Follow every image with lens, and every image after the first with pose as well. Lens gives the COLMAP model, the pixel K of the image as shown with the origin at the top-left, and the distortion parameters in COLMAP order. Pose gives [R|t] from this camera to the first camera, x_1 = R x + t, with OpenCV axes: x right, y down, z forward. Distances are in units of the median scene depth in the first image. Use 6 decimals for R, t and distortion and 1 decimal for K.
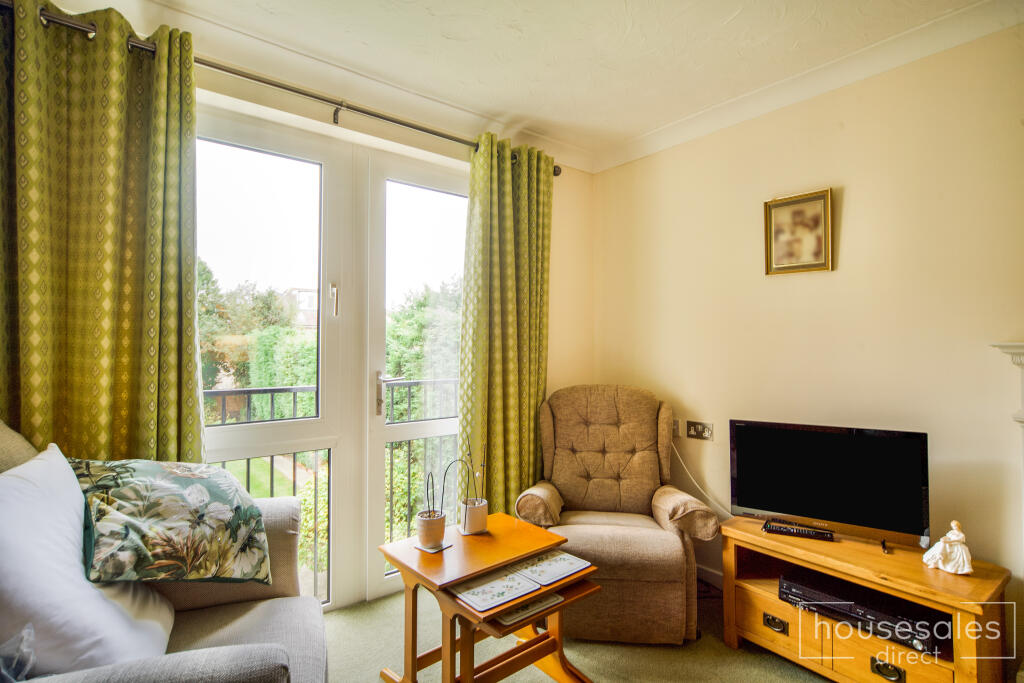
lens RADIAL K [[502.1, 0, 514.1], [0, 502.1, 338.8], [0, 0, 1]] dist [-0.000972, 0.000474]
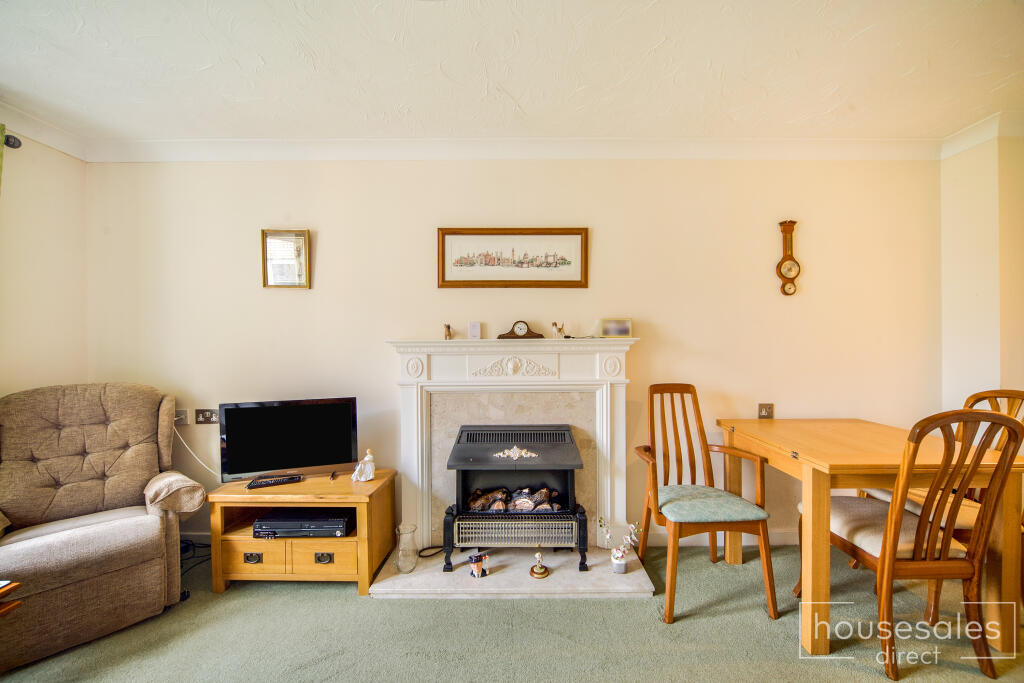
lens RADIAL K [[379.5, 0, 515.2], [0, 379.5, 344.8], [0, 0, 1]] dist [-0.001934, -0.000202]
pose [[0.630352, -0.004590, 0.776296, 0.174440], [-0.006482, 0.999917, 0.011176, 0.004719], [-0.776283, -0.012077, 0.630269, -0.116890]]
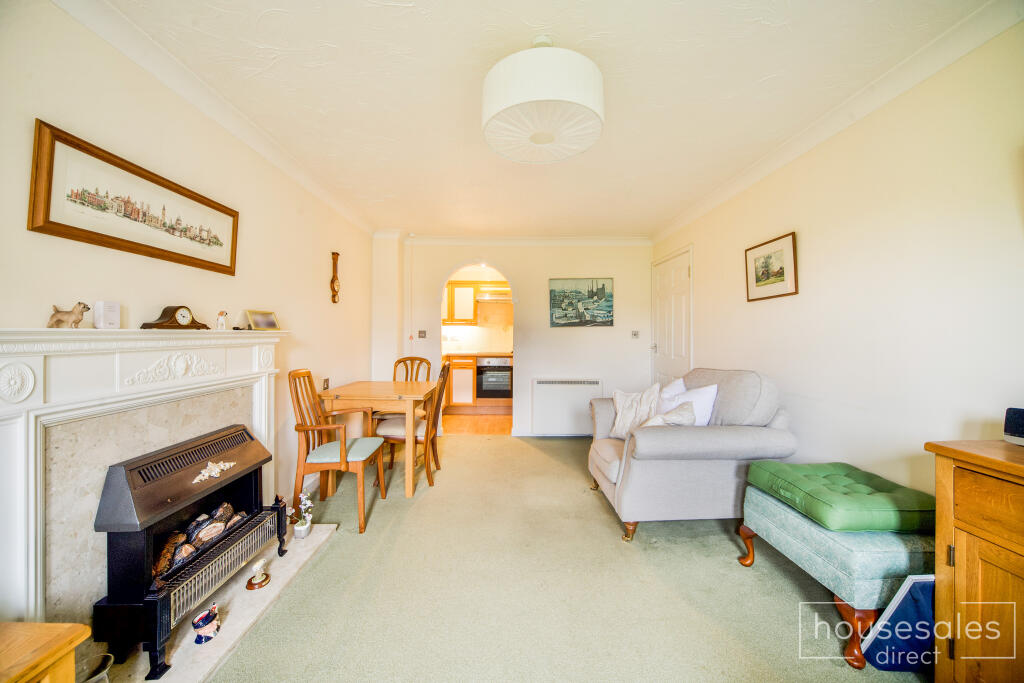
lens RADIAL K [[379.5, 0, 510.3], [0, 379.5, 337.9], [0, 0, 1]] dist [-0.000374, -0.000032]
pose [[-0.785380, -0.007850, 0.618964, -0.047376], [-0.012780, 0.999912, -0.003535, 0.011850], [-0.618882, -0.010686, -0.785411, 0.728446]]
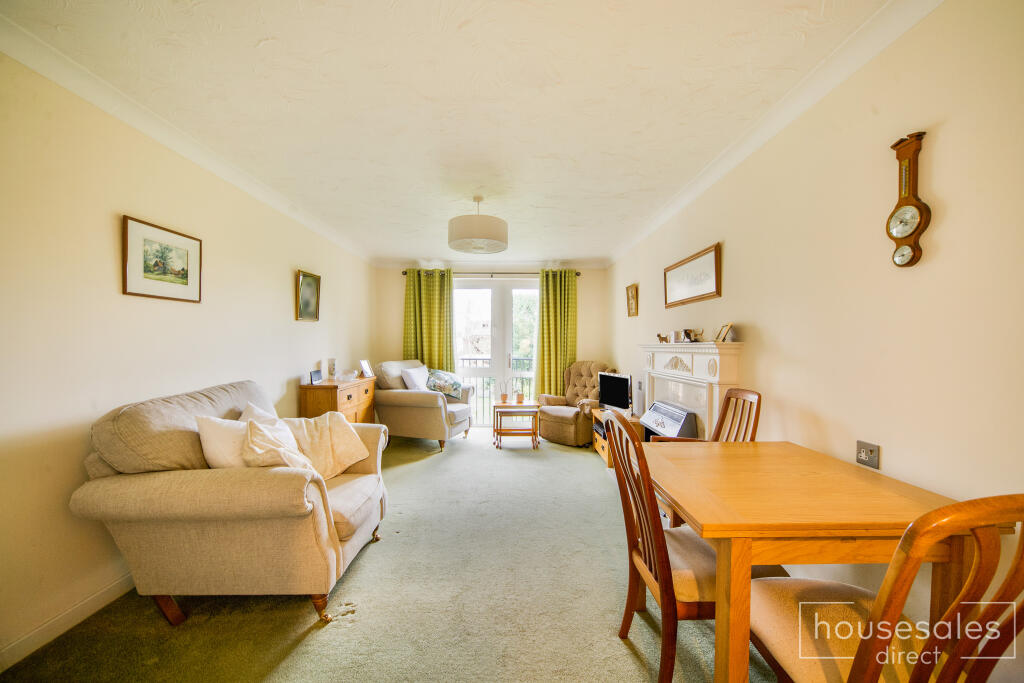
lens RADIAL K [[379.5, 0, 515.2], [0, 379.5, 344.8], [0, 0, 1]] dist [-0.001934, -0.000202]
pose [[0.790217, 0.000760, -0.612827, 1.354020], [0.006934, 0.999924, 0.010182, -0.011937], [0.612788, -0.012295, 0.790151, -0.922054]]
